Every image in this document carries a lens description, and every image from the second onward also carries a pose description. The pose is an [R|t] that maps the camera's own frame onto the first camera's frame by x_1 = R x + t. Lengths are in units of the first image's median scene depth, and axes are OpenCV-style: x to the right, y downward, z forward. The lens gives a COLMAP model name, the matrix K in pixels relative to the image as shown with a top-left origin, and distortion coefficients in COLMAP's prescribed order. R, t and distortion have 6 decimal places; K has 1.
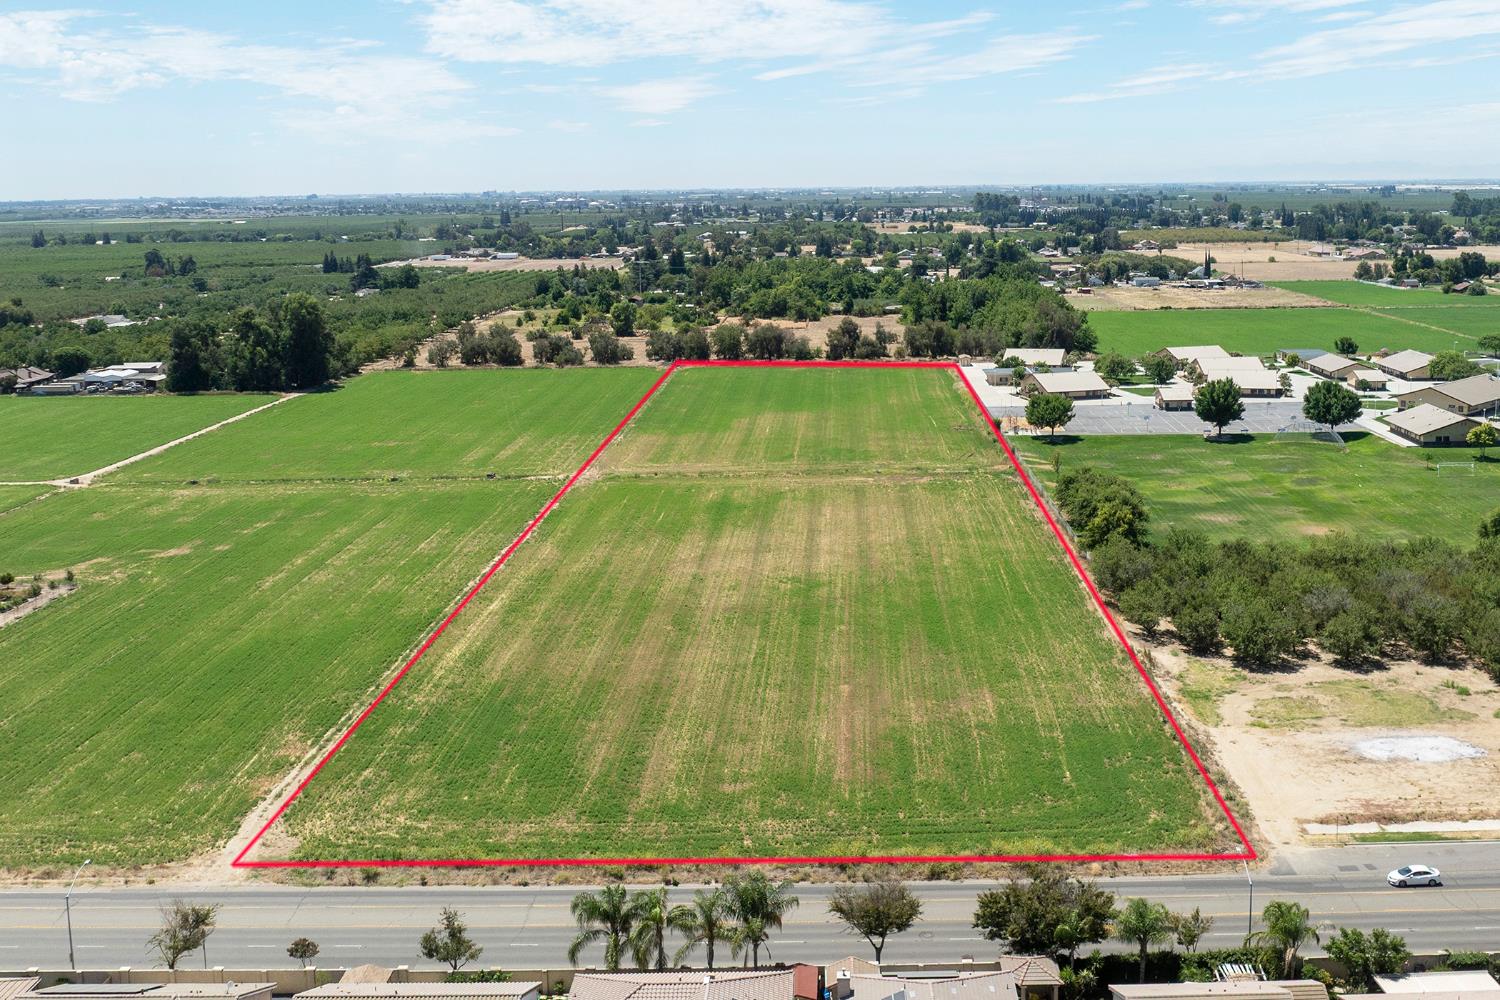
lens RADIAL K [[1227.4, 0, 749.1], [0, 1227.4, 500.4], [0, 0, 1]] dist [-0.017600, -0.020032]
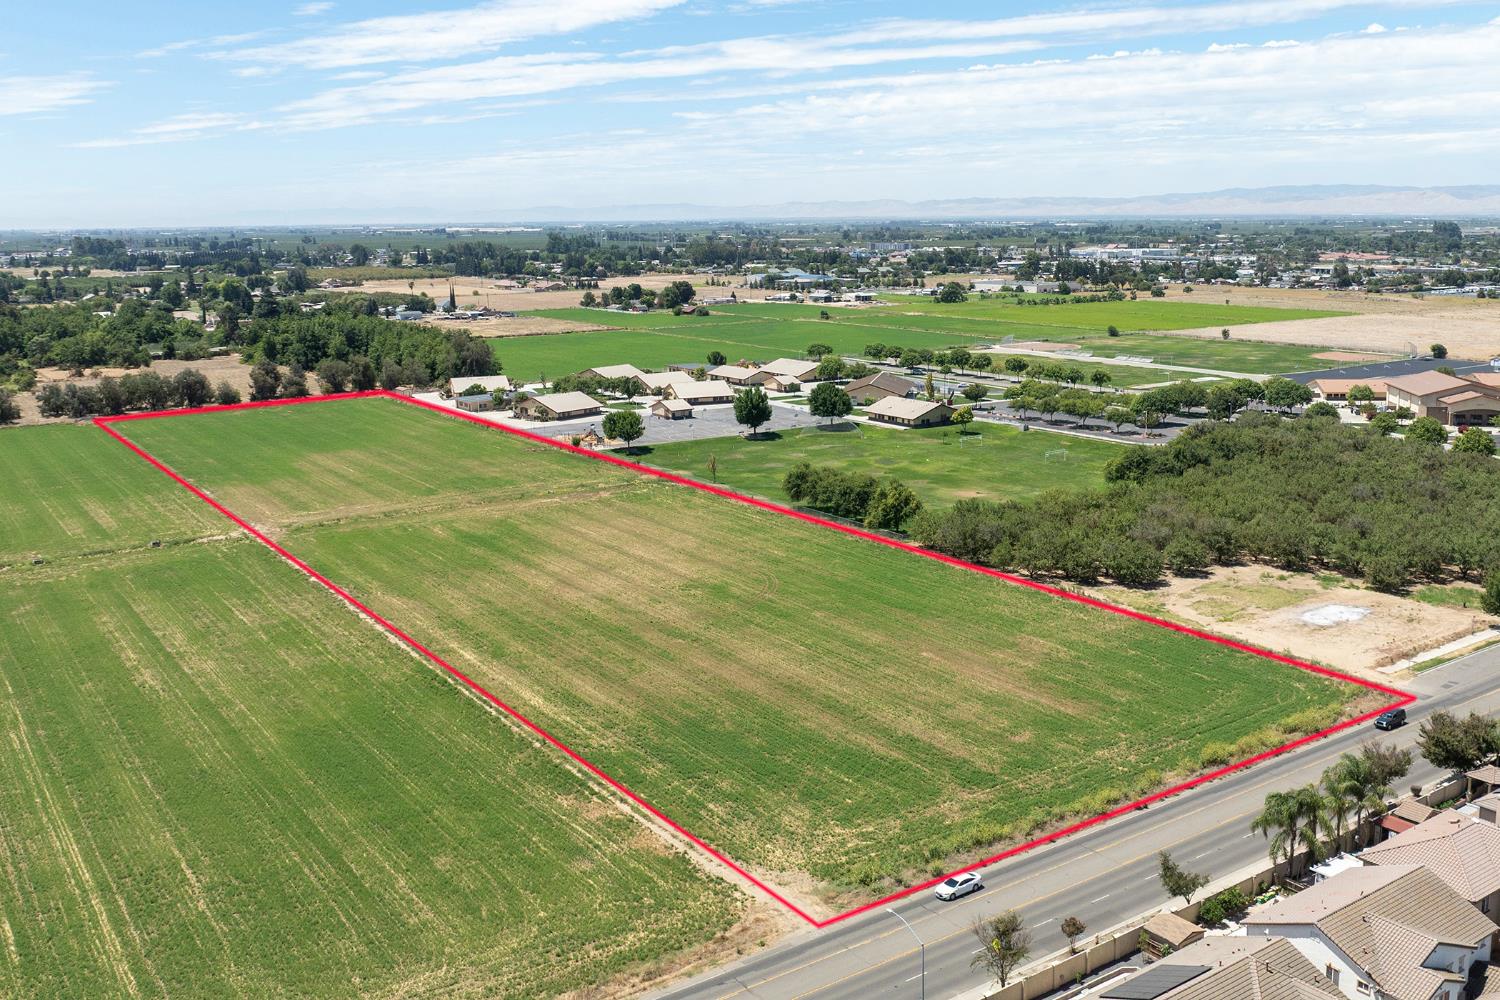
lens RADIAL K [[1227.4, 0, 749.7], [0, 1227.4, 499.4], [0, 0, 1]] dist [-0.017600, -0.020032]
pose [[0.855010, -0.111317, 0.506524, -0.412697], [0.125284, 0.992099, 0.006552, -0.006620], [-0.503251, 0.057857, 0.862201, 0.098343]]
